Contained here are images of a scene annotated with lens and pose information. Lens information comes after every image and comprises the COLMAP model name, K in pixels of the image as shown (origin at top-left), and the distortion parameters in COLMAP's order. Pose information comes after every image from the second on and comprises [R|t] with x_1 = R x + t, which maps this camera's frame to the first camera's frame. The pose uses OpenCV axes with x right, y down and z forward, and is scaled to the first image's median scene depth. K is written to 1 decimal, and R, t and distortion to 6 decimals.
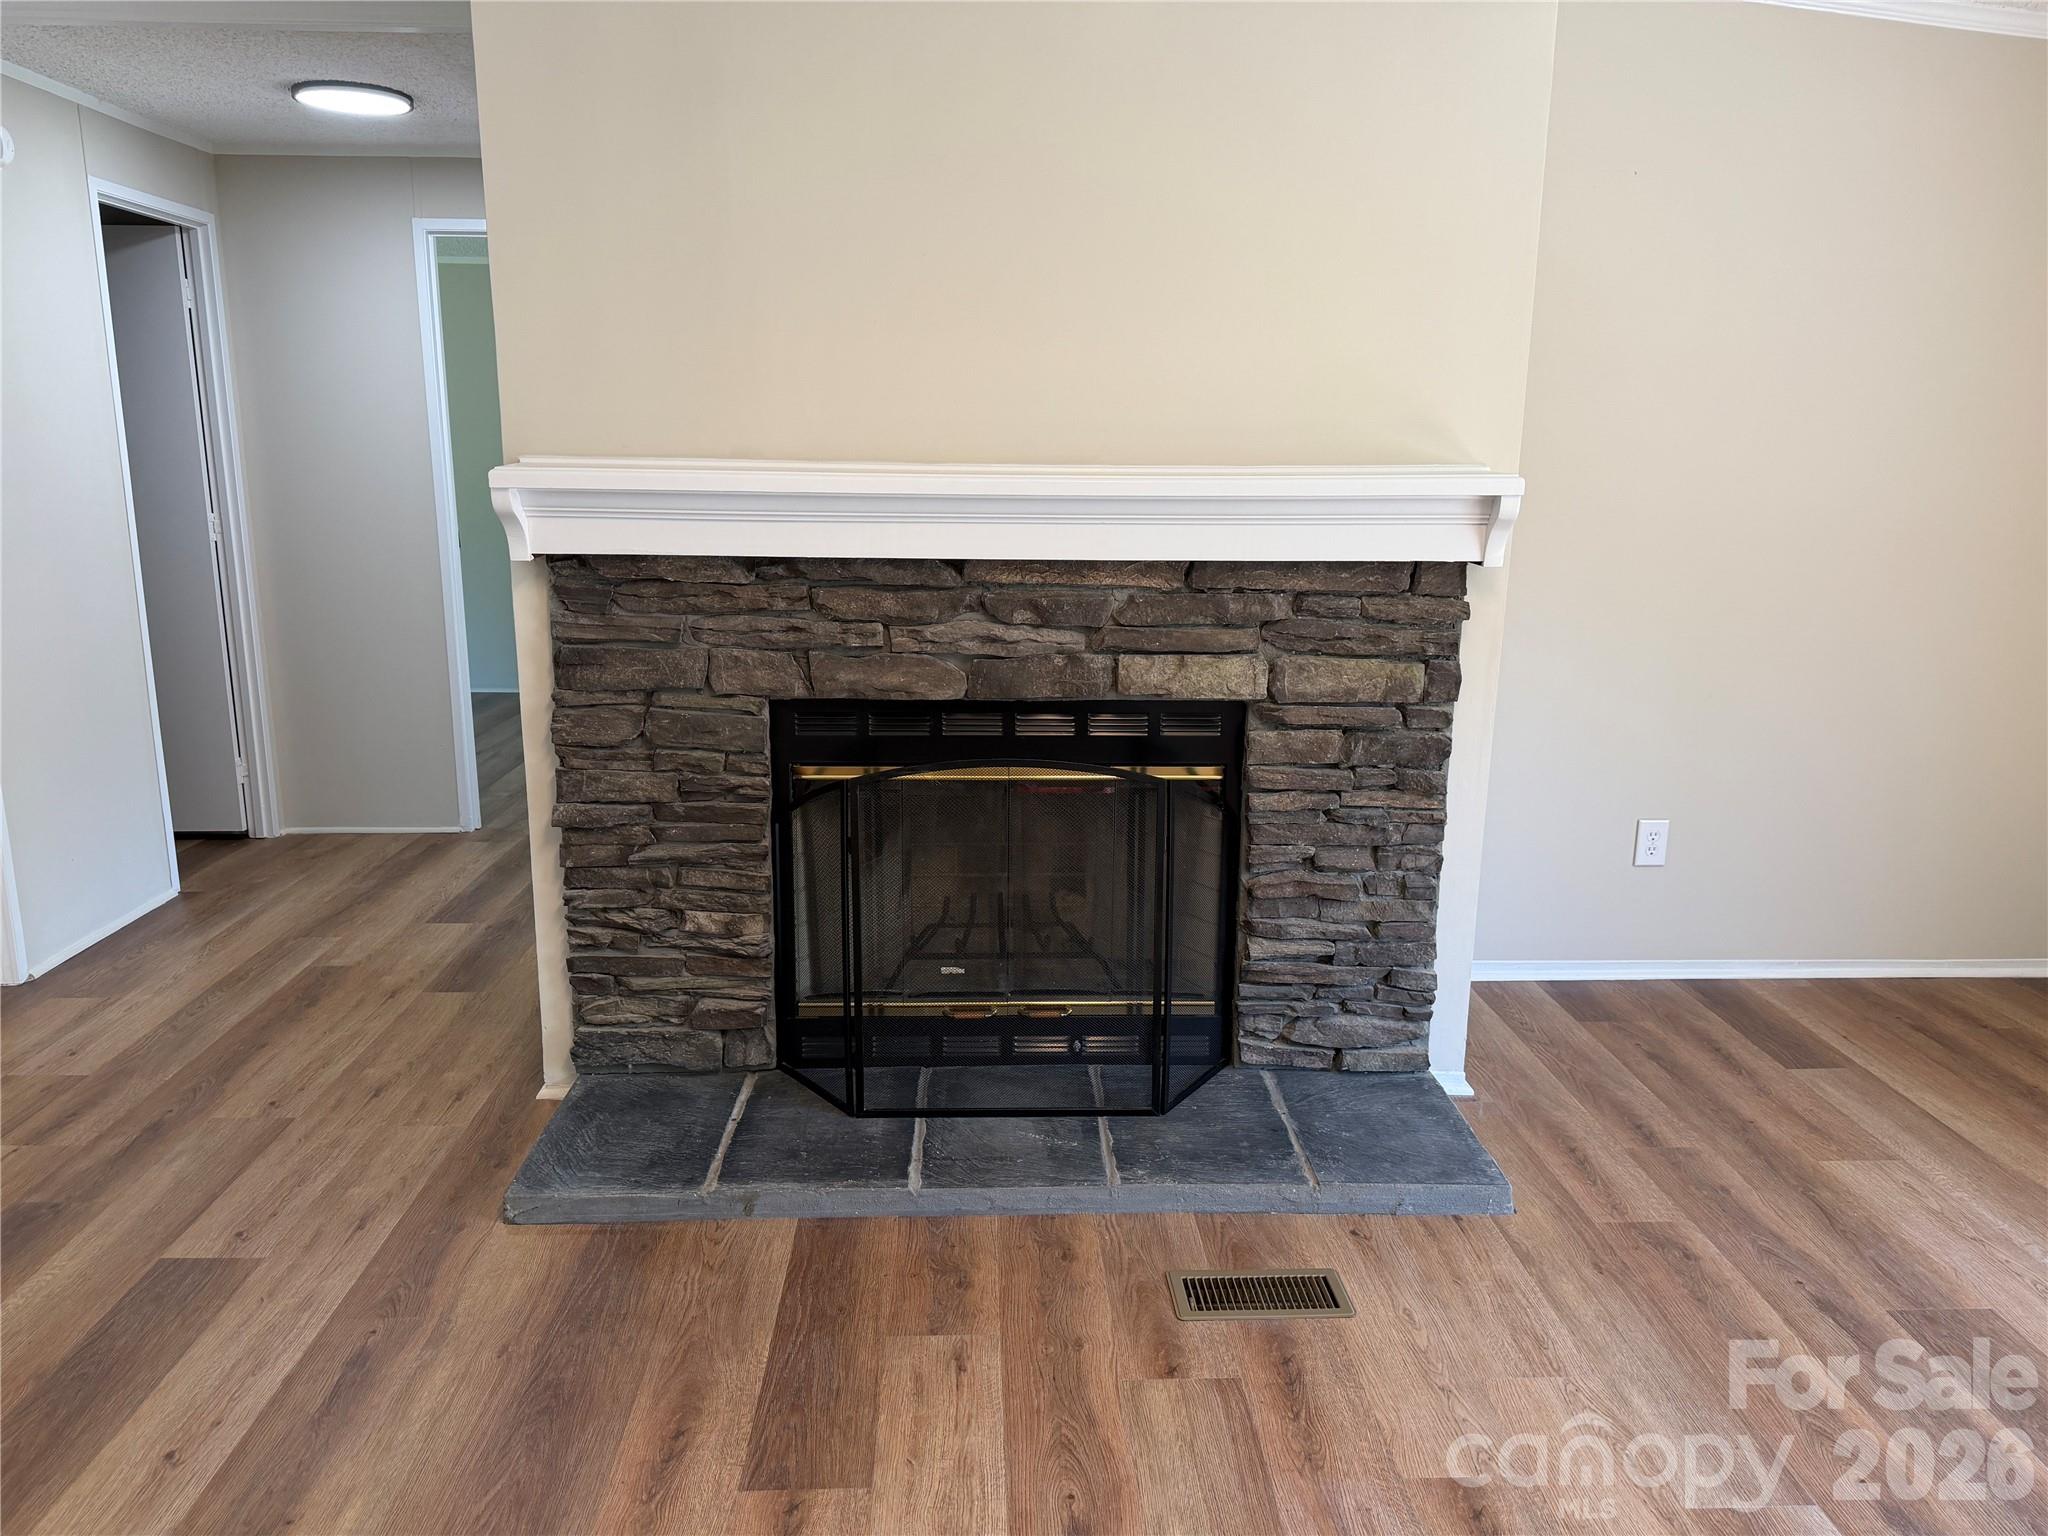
lens RADIAL K [[1435.7, 0, 1016.6], [0, 1435.7, 753.1], [0, 0, 1]] dist [0.052818, -0.056485]
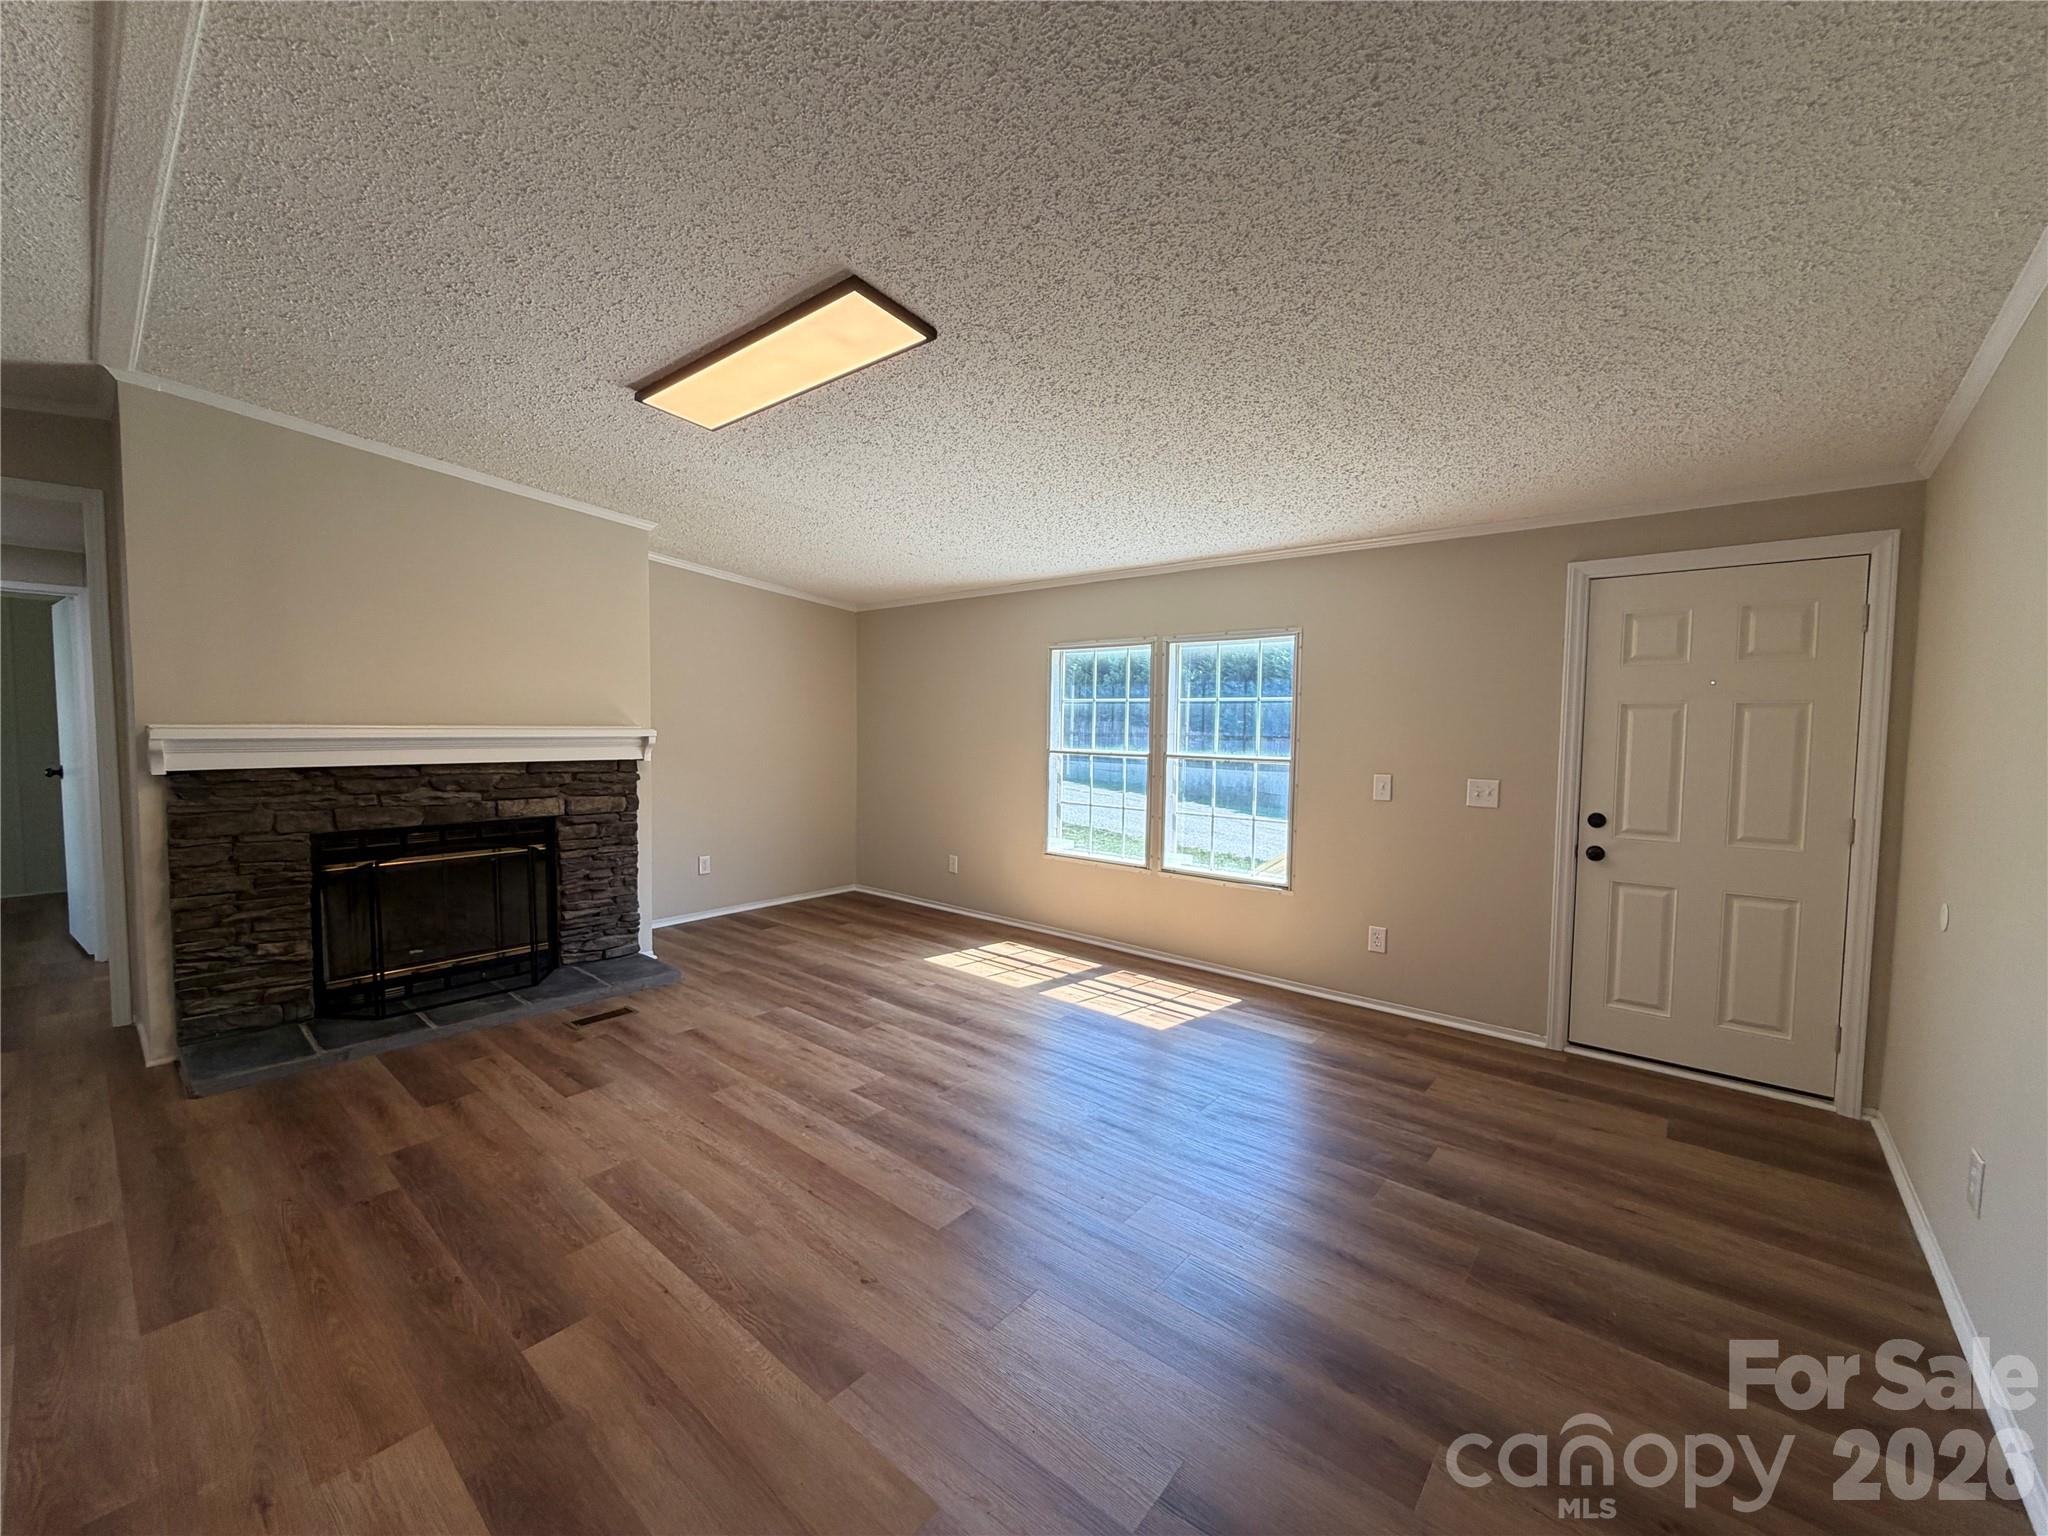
lens RADIAL K [[815.1, 0, 1018.4], [0, 815.1, 771.1], [0, 0, 1]] dist [-0.000225, 0.000375]
pose [[0.673743, -0.044321, 0.737635, -0.347118], [0.151978, 0.985172, -0.079620, 0.124176], [-0.723169, 0.165748, 0.670488, -0.573482]]
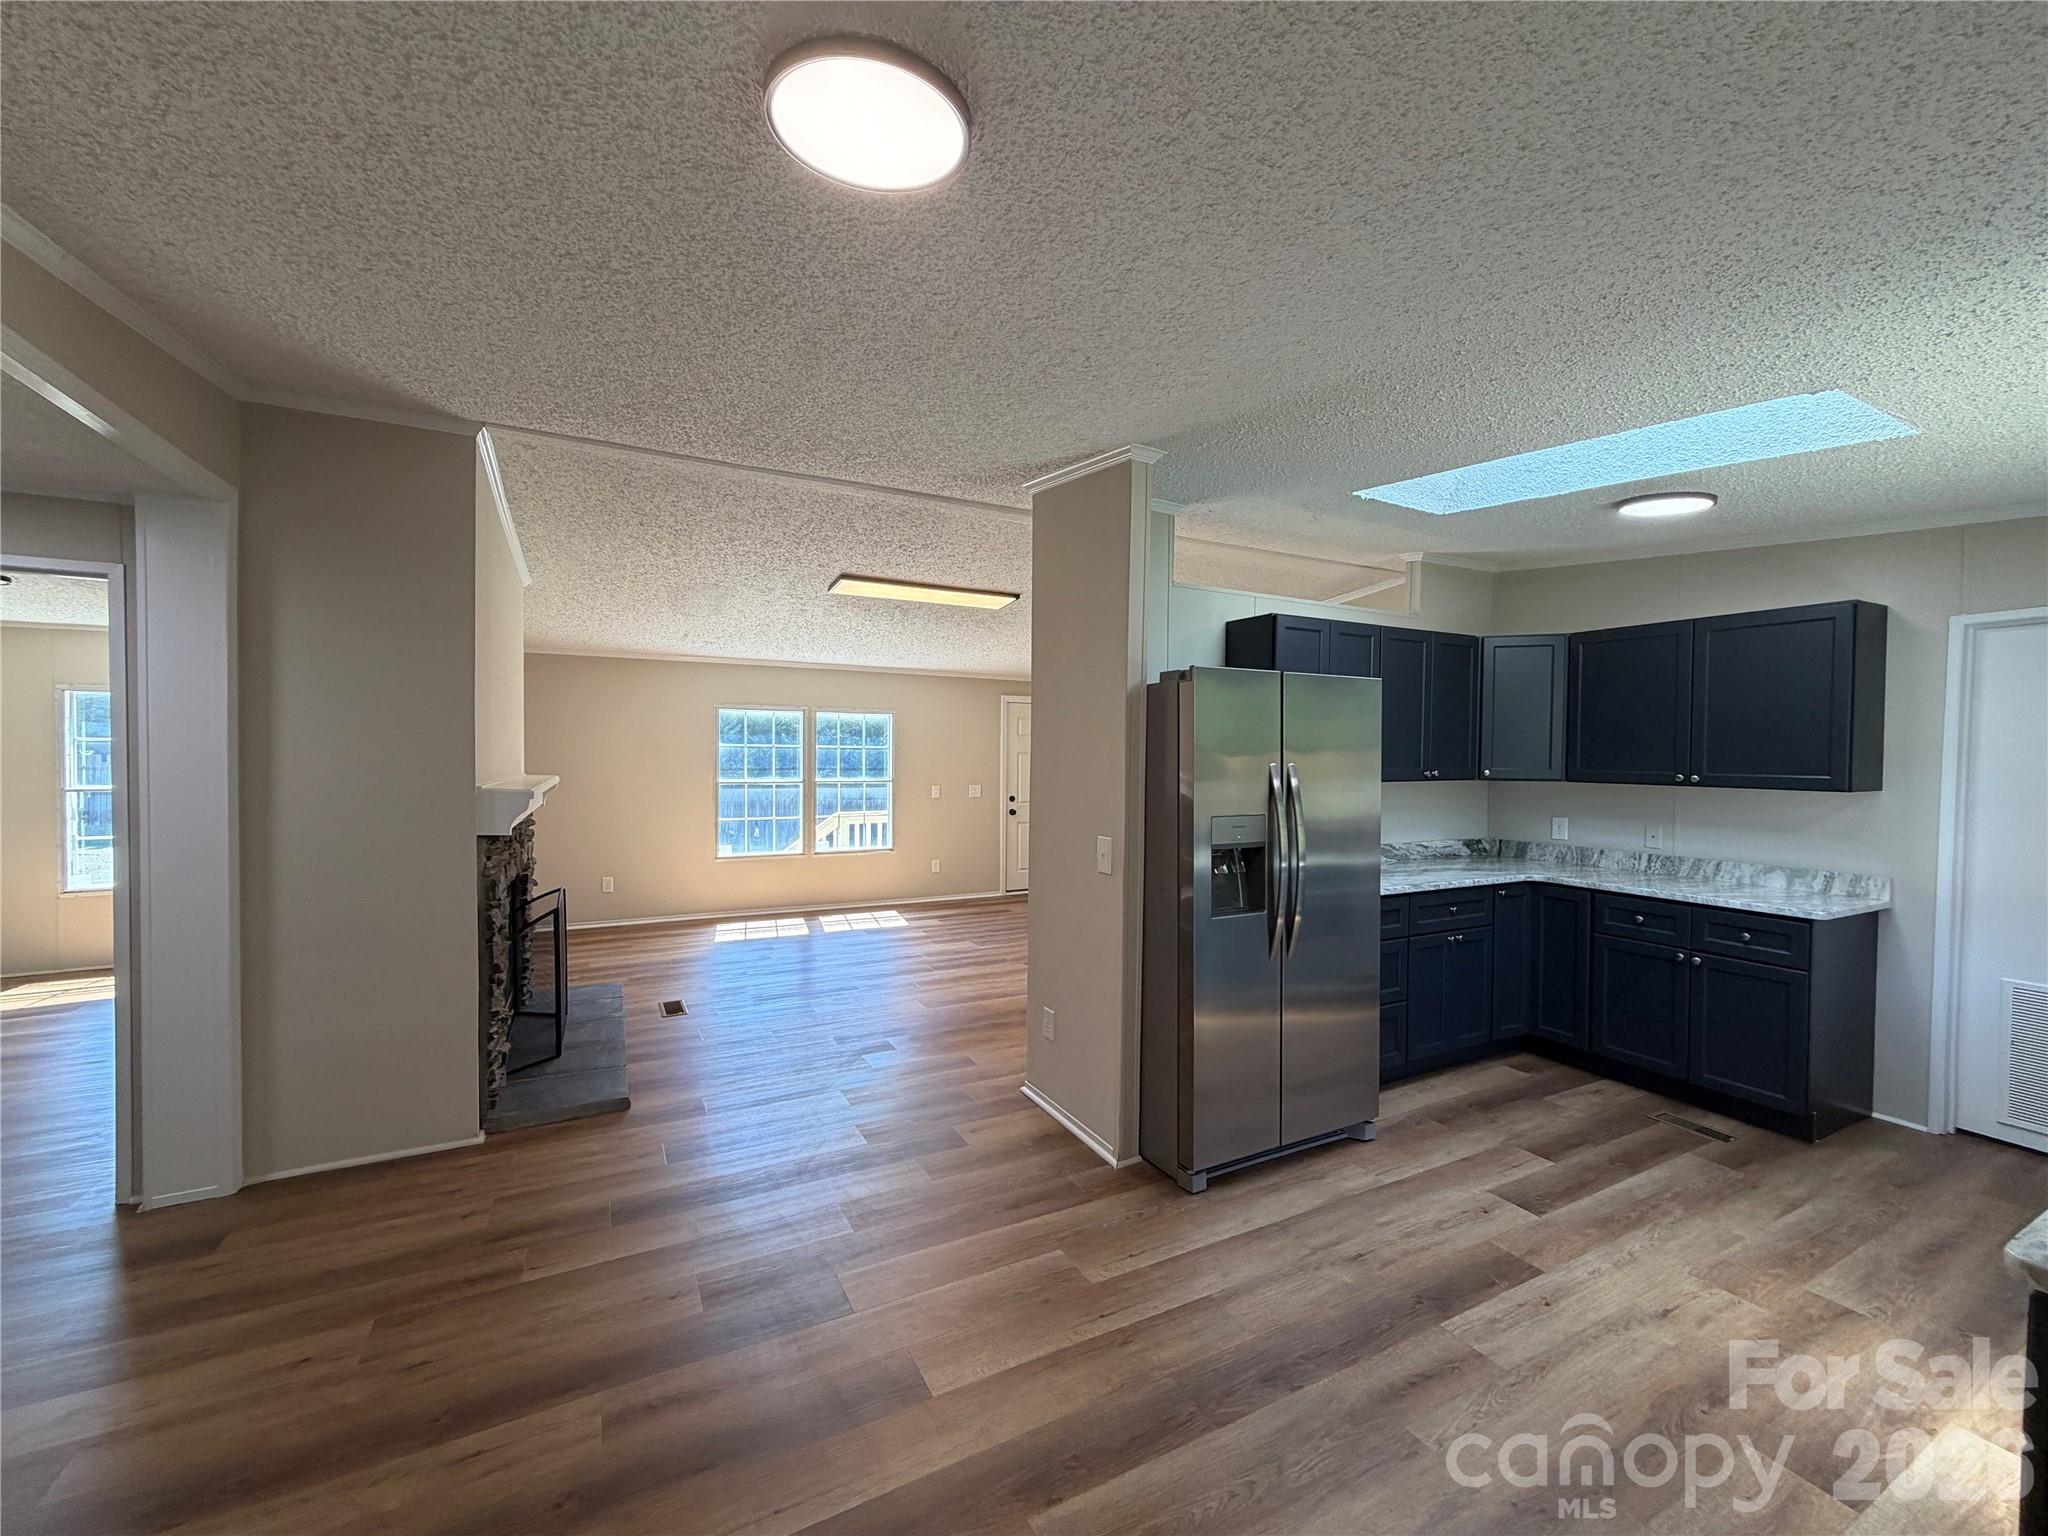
lens RADIAL K [[815.1, 0, 1017.8], [0, 815.1, 770.8], [0, 0, 1]] dist [-0.000225, 0.000375]
pose [[-0.428125, -0.030570, 0.903202, -1.552779], [0.181370, 0.976187, 0.119012, -0.210626], [-0.885332, 0.214766, -0.412386, 0.768999]]
